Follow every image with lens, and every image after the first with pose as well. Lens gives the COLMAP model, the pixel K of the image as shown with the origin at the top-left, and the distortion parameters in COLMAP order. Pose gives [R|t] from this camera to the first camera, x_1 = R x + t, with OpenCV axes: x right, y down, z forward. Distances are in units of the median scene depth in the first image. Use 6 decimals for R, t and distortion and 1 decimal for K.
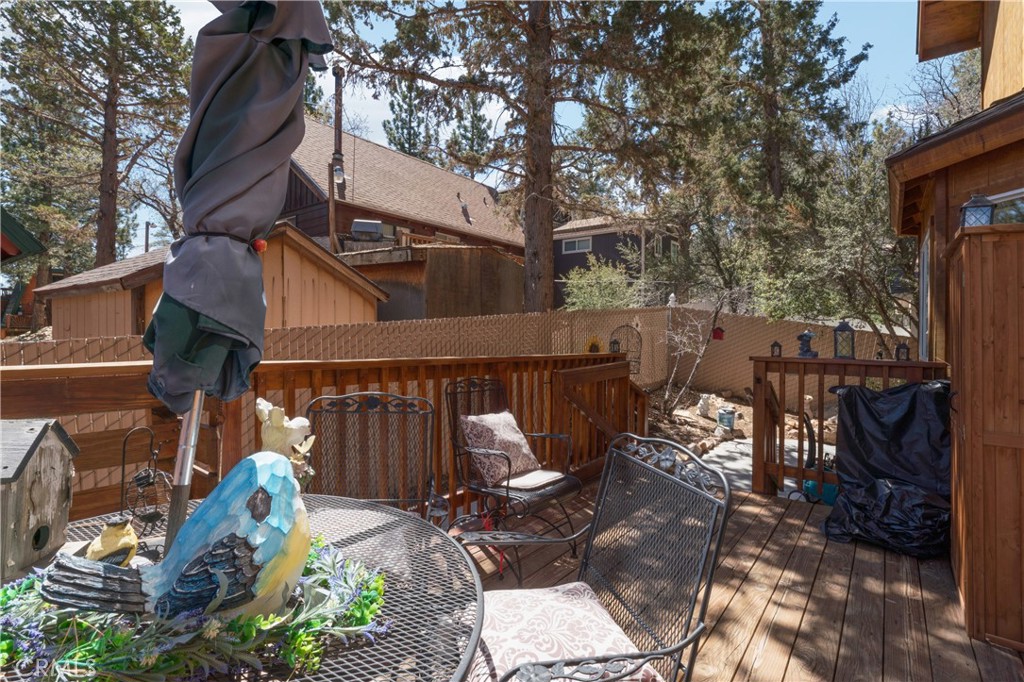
lens RADIAL K [[463.6, 0, 509.3], [0, 463.6, 331.0], [0, 0, 1]] dist [-0.003518, 0.001428]
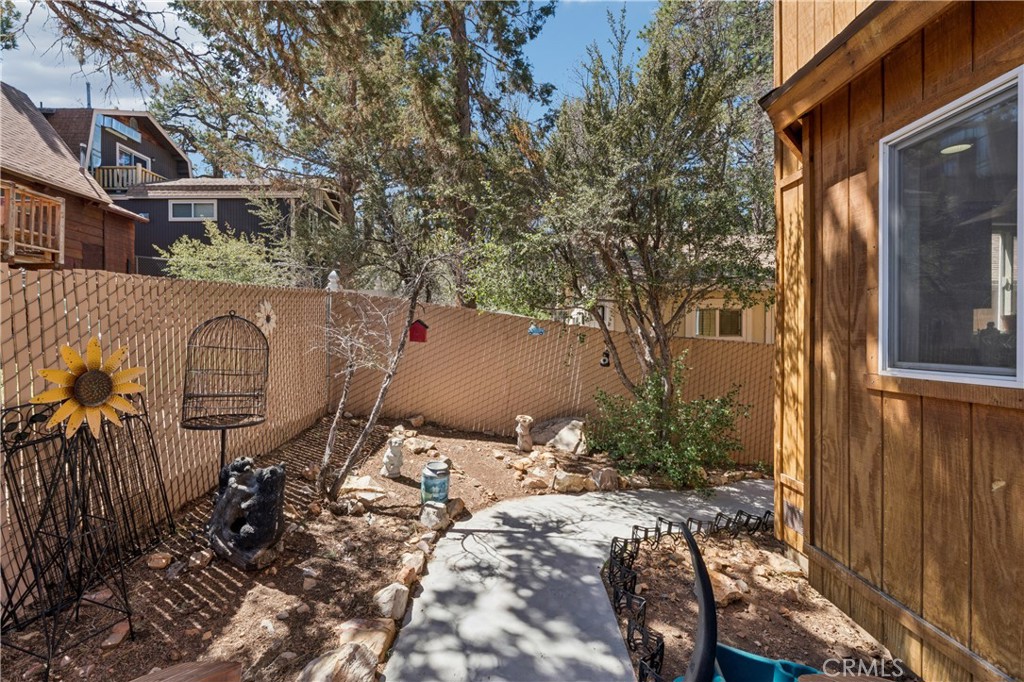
lens RADIAL K [[463.6, 0, 508.8], [0, 463.6, 335.6], [0, 0, 1]] dist [-0.003518, 0.001428]
pose [[0.765164, -0.018291, 0.643576, 0.148317], [0.015501, 0.999830, 0.009986, 0.005983], [-0.643649, 0.002335, 0.765317, 0.425124]]
